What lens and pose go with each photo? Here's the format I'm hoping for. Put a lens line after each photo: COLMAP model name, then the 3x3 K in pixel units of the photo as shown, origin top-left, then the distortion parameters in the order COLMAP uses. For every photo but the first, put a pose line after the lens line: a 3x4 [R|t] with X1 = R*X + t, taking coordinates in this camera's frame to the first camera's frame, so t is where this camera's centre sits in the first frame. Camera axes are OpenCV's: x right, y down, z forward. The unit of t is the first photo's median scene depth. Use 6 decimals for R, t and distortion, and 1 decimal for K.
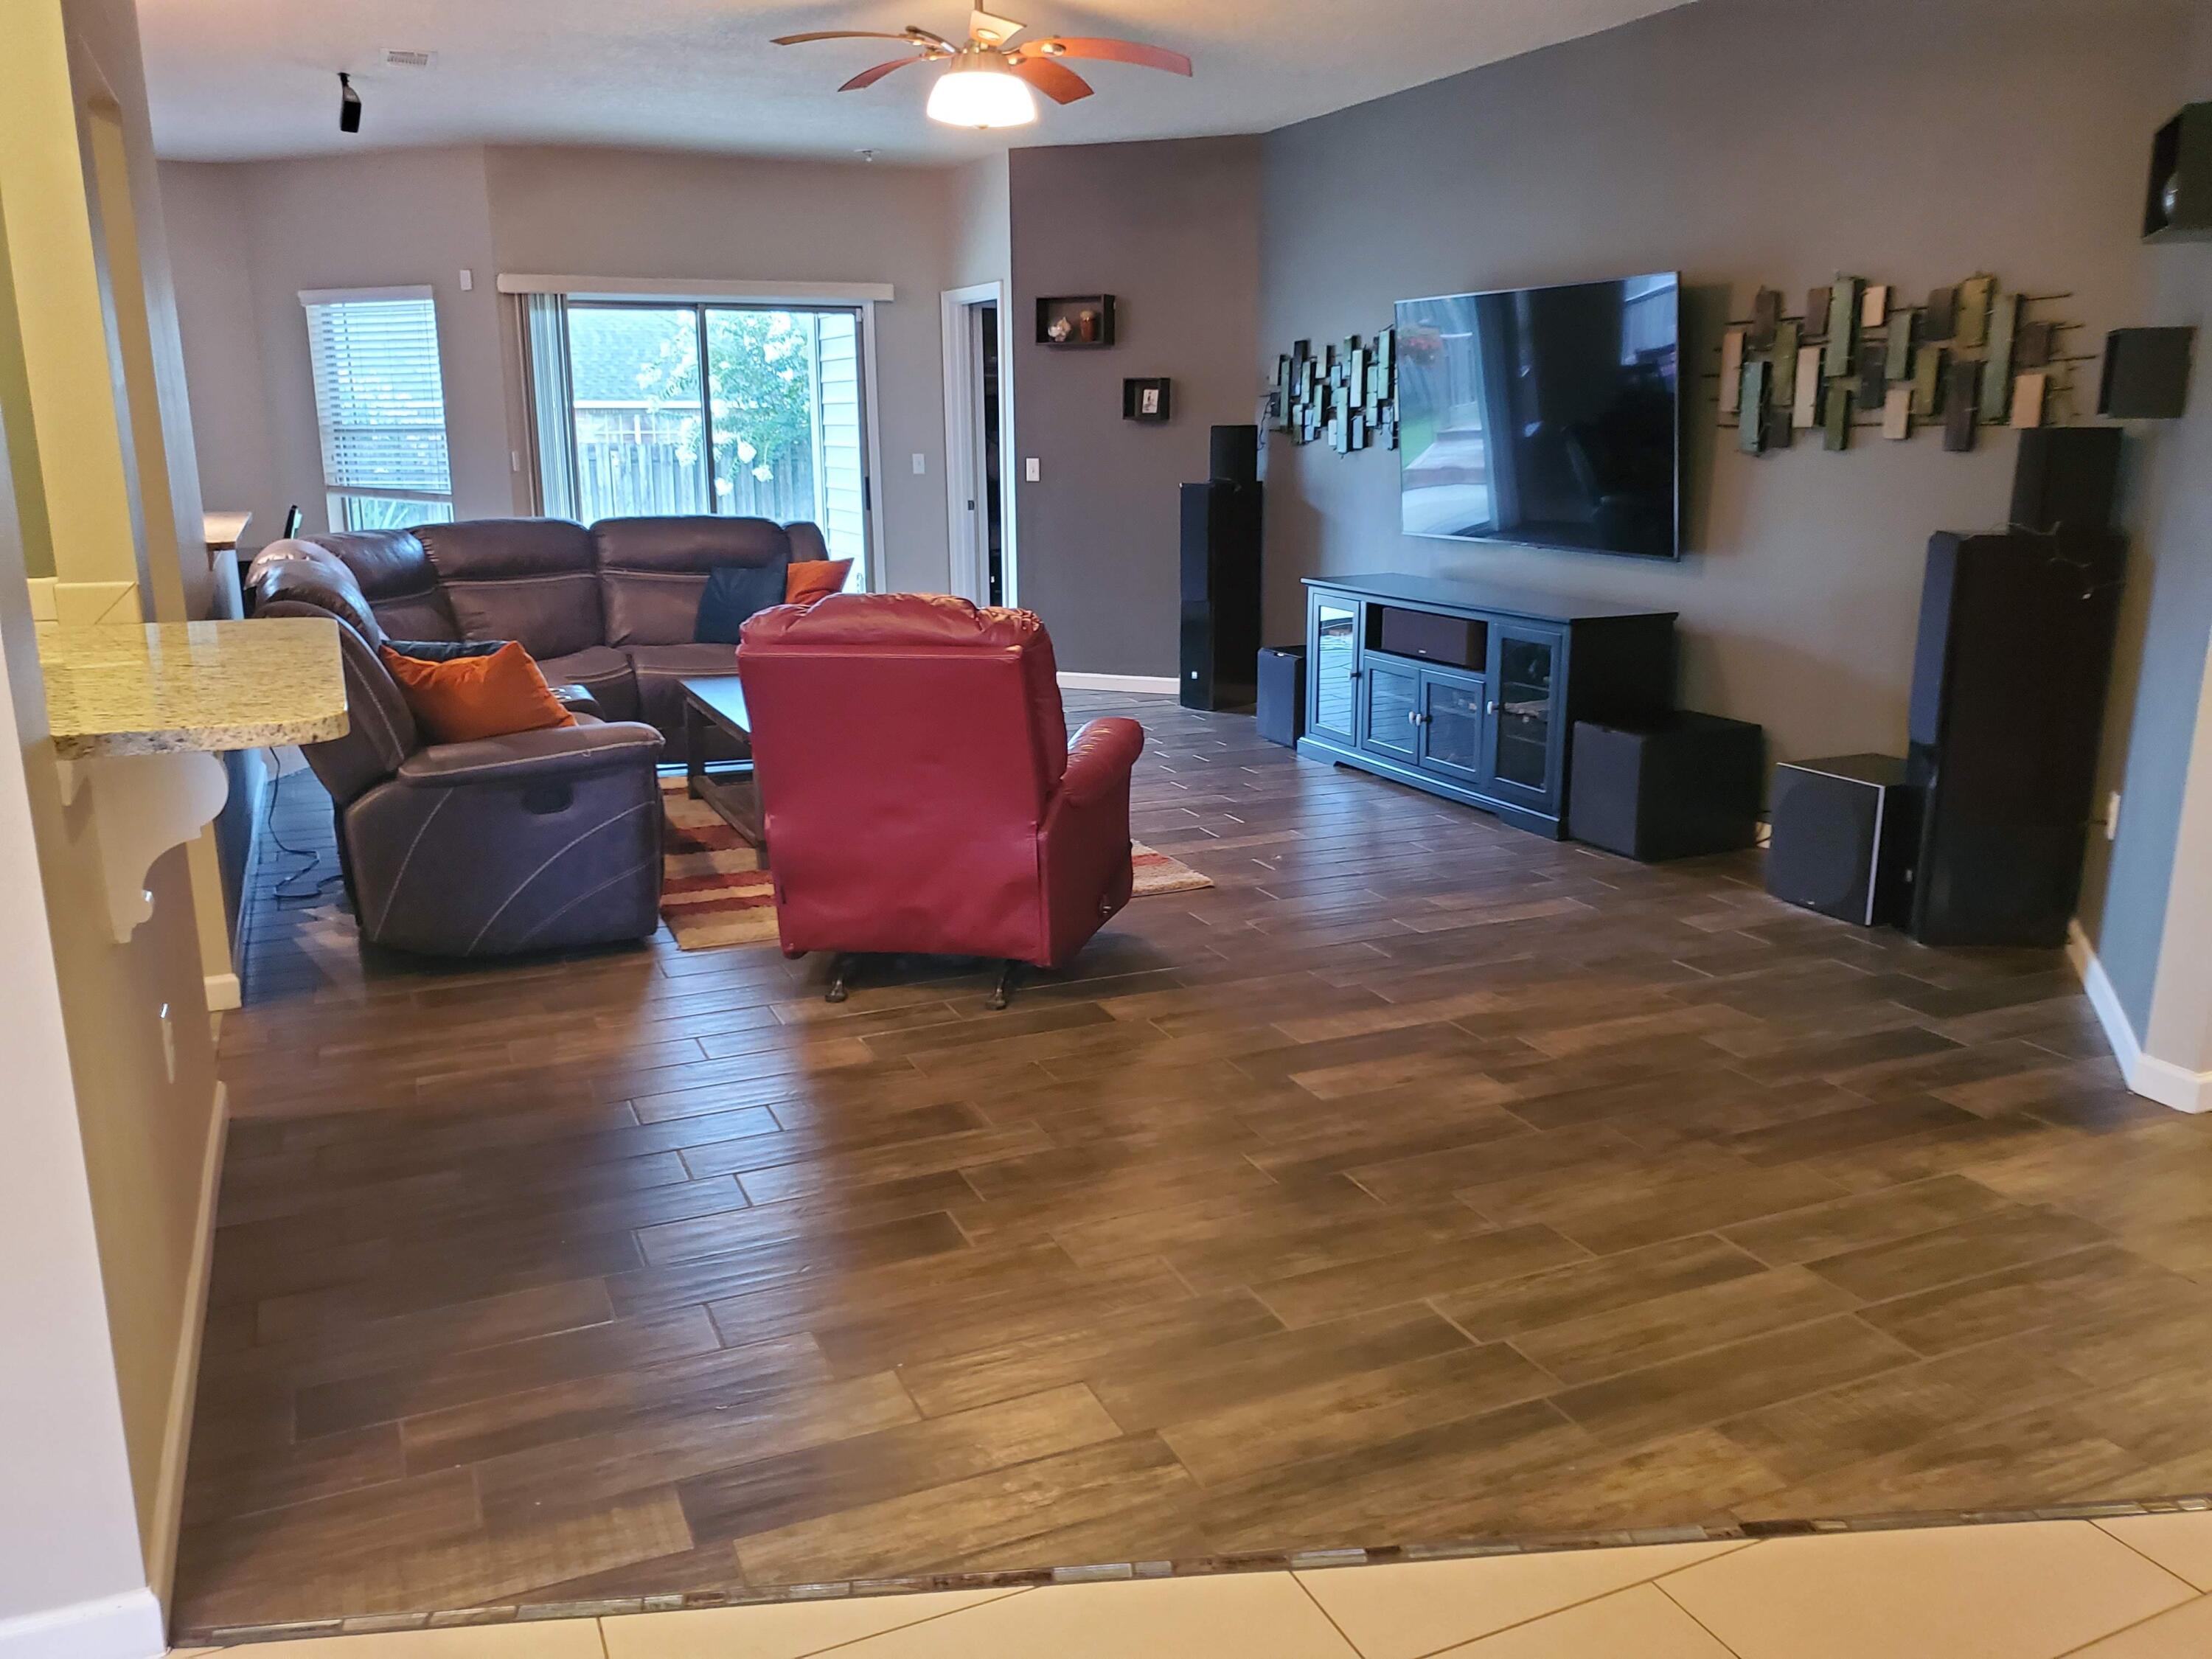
lens RADIAL K [[1721.4, 0, 1106.0], [0, 1721.4, 829.5], [0, 0, 1]] dist [0.011107, 0.004639]
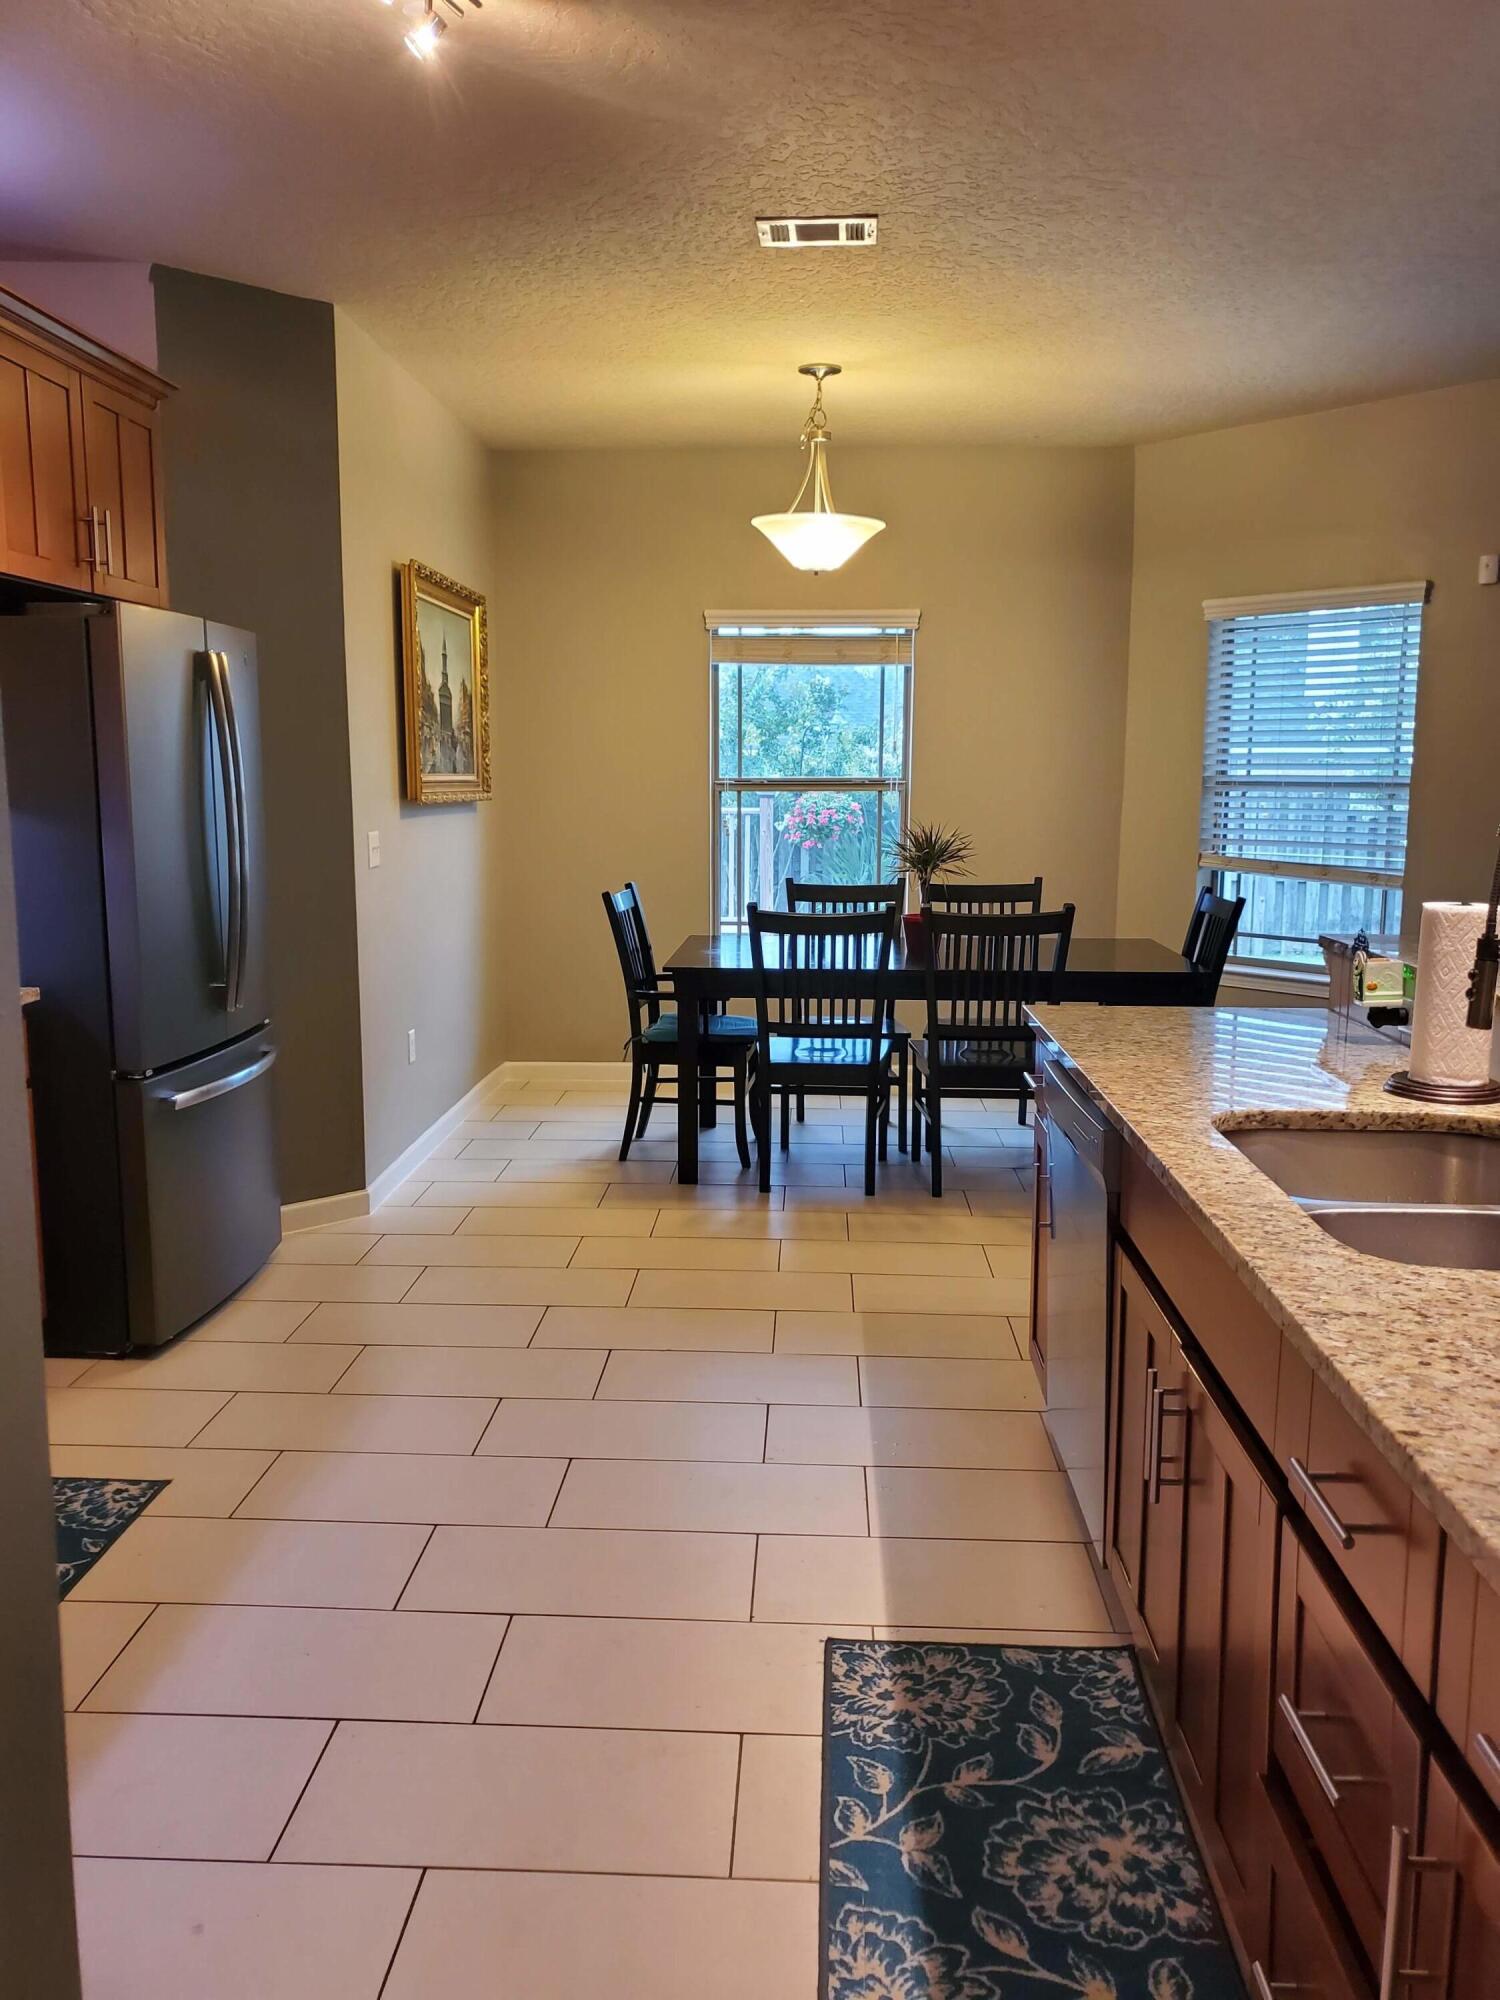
lens RADIAL K [[1556.4, 0, 750.0], [0, 1556.4, 1000.0], [0, 0, 1]] dist [0.011107, 0.004639]
pose [[0.897826, 0.071720, -0.434471, -0.347313], [-0.107137, 0.992577, -0.057548, -0.082460], [0.427118, 0.098216, 0.898846, 0.336360]]
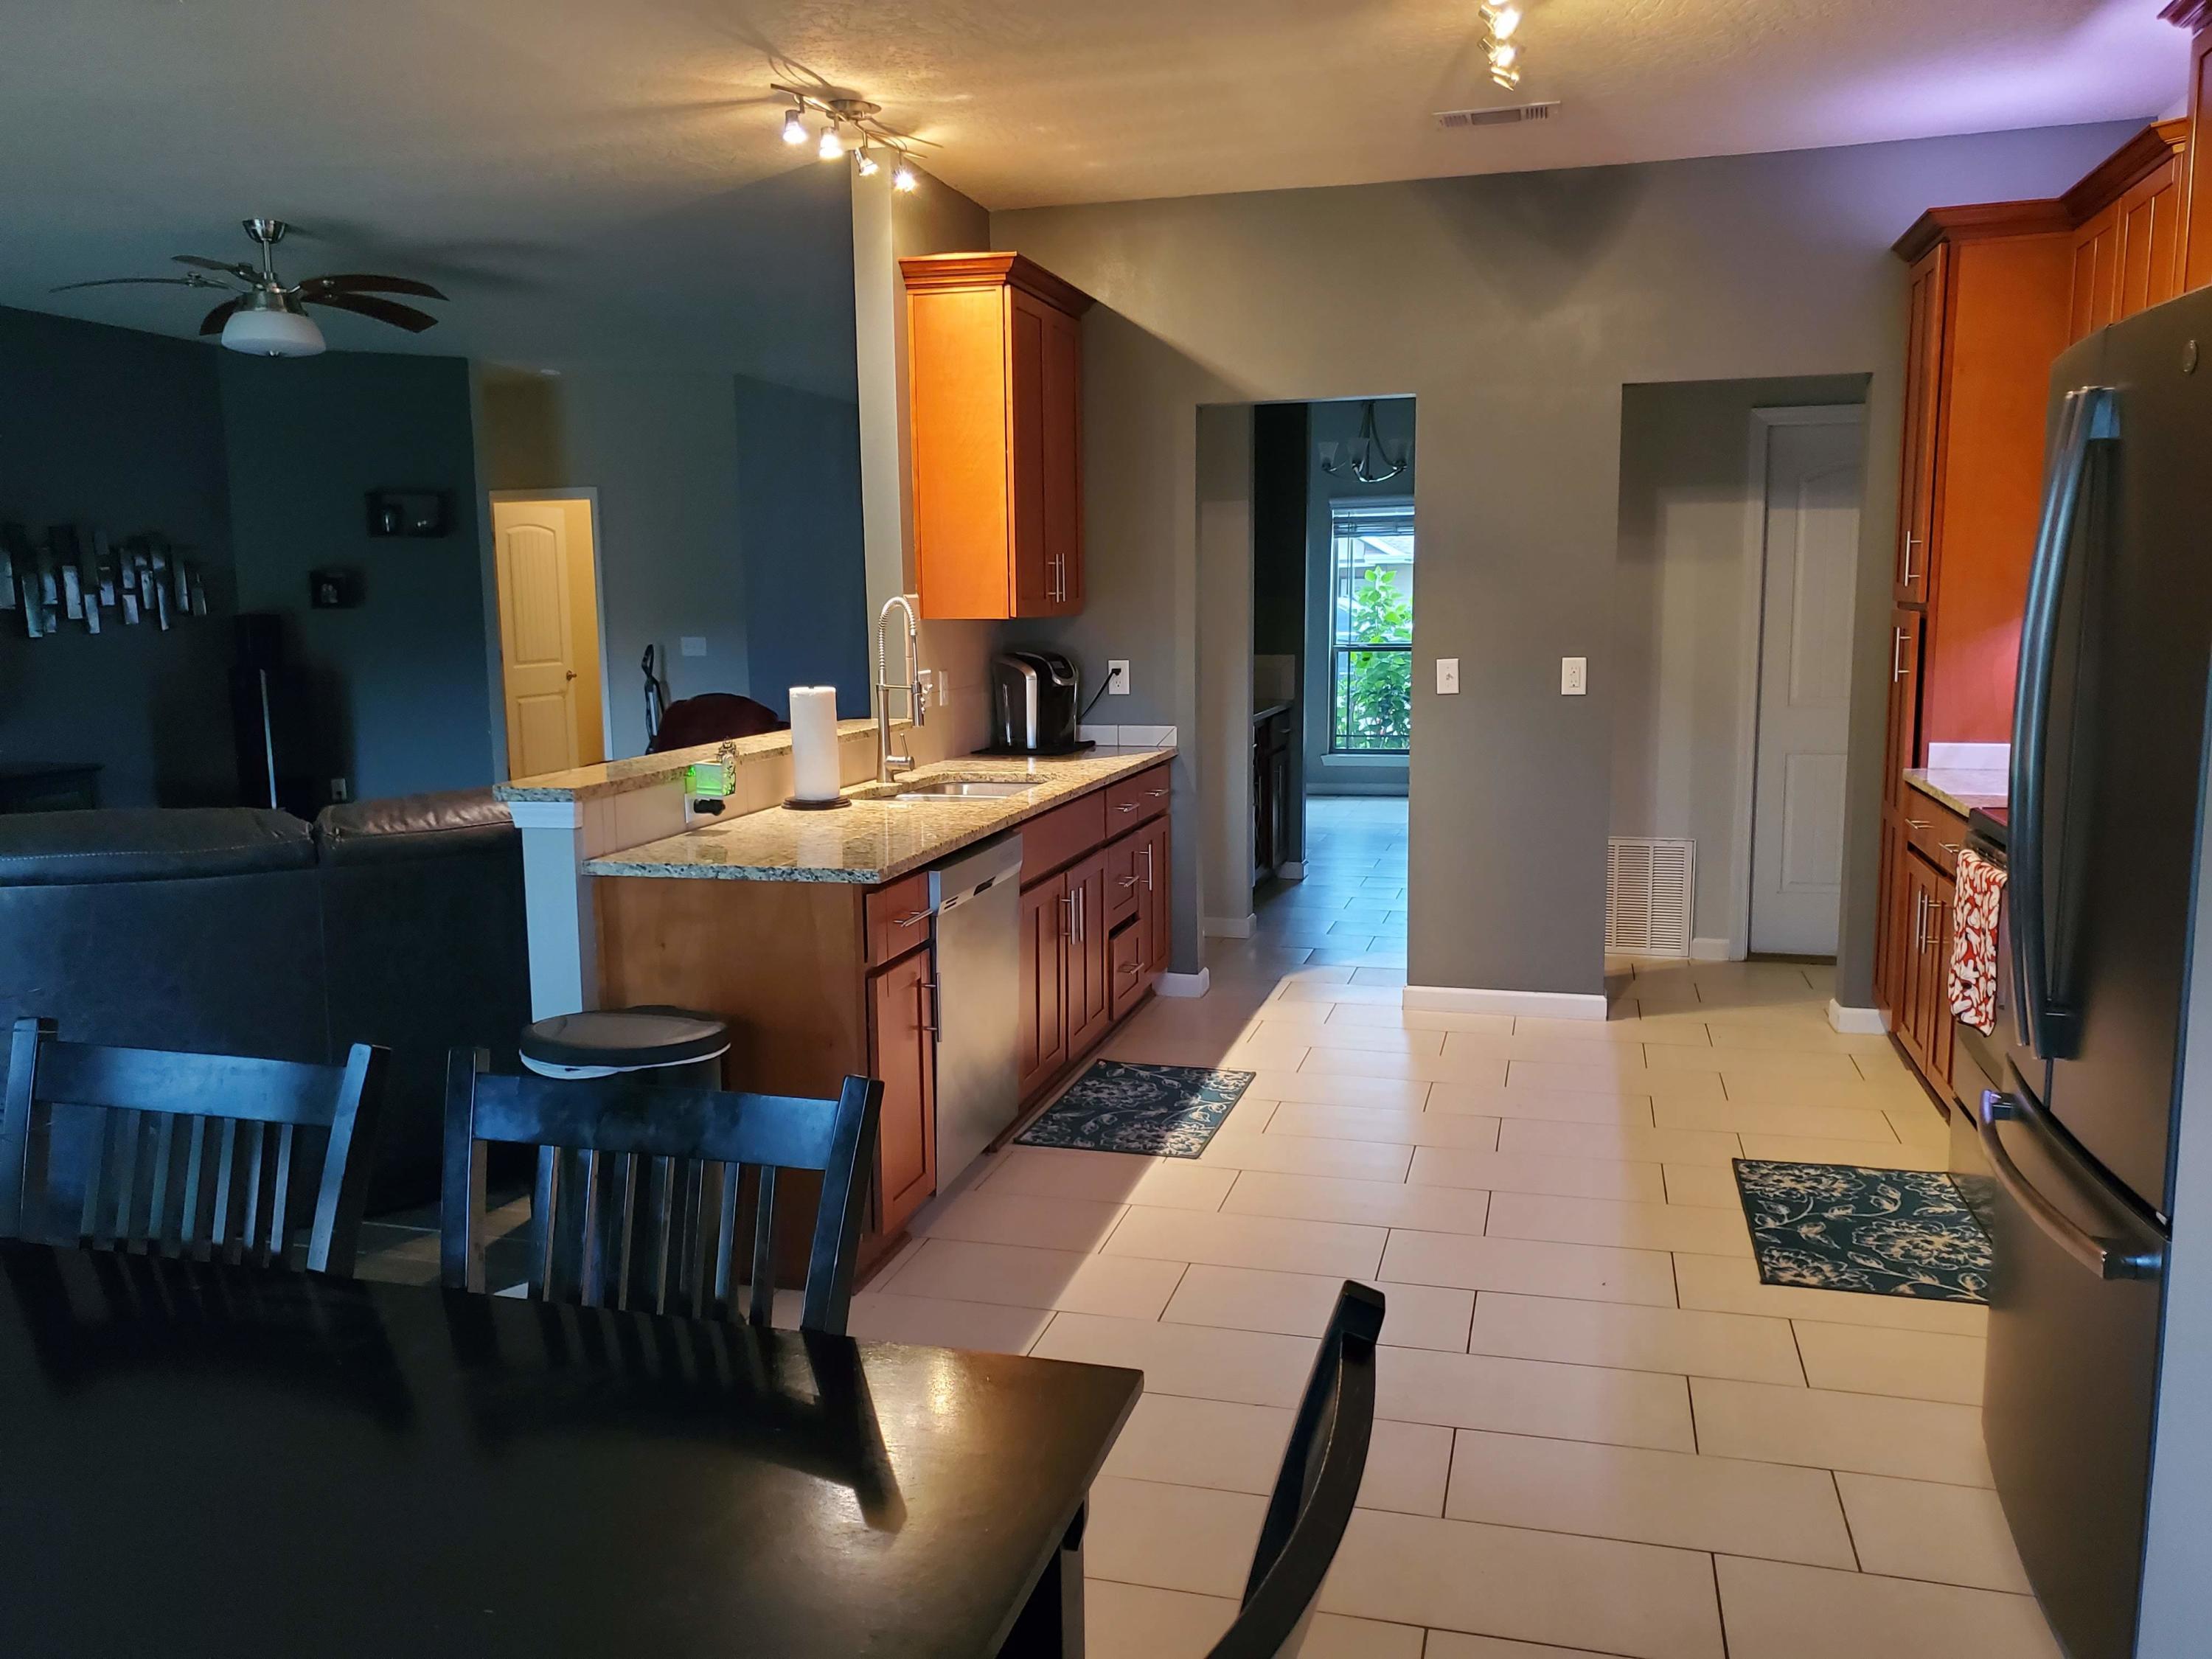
lens RADIAL K [[1697.3, 0, 1106.0], [0, 1697.3, 829.5], [0, 0, 1]] dist [0.129221, -0.274974]
pose [[-0.779470, -0.077918, 0.621575, -0.724633], [0.157524, 0.935972, 0.314869, -0.229303], [-0.606311, 0.343344, -0.717288, 0.941475]]
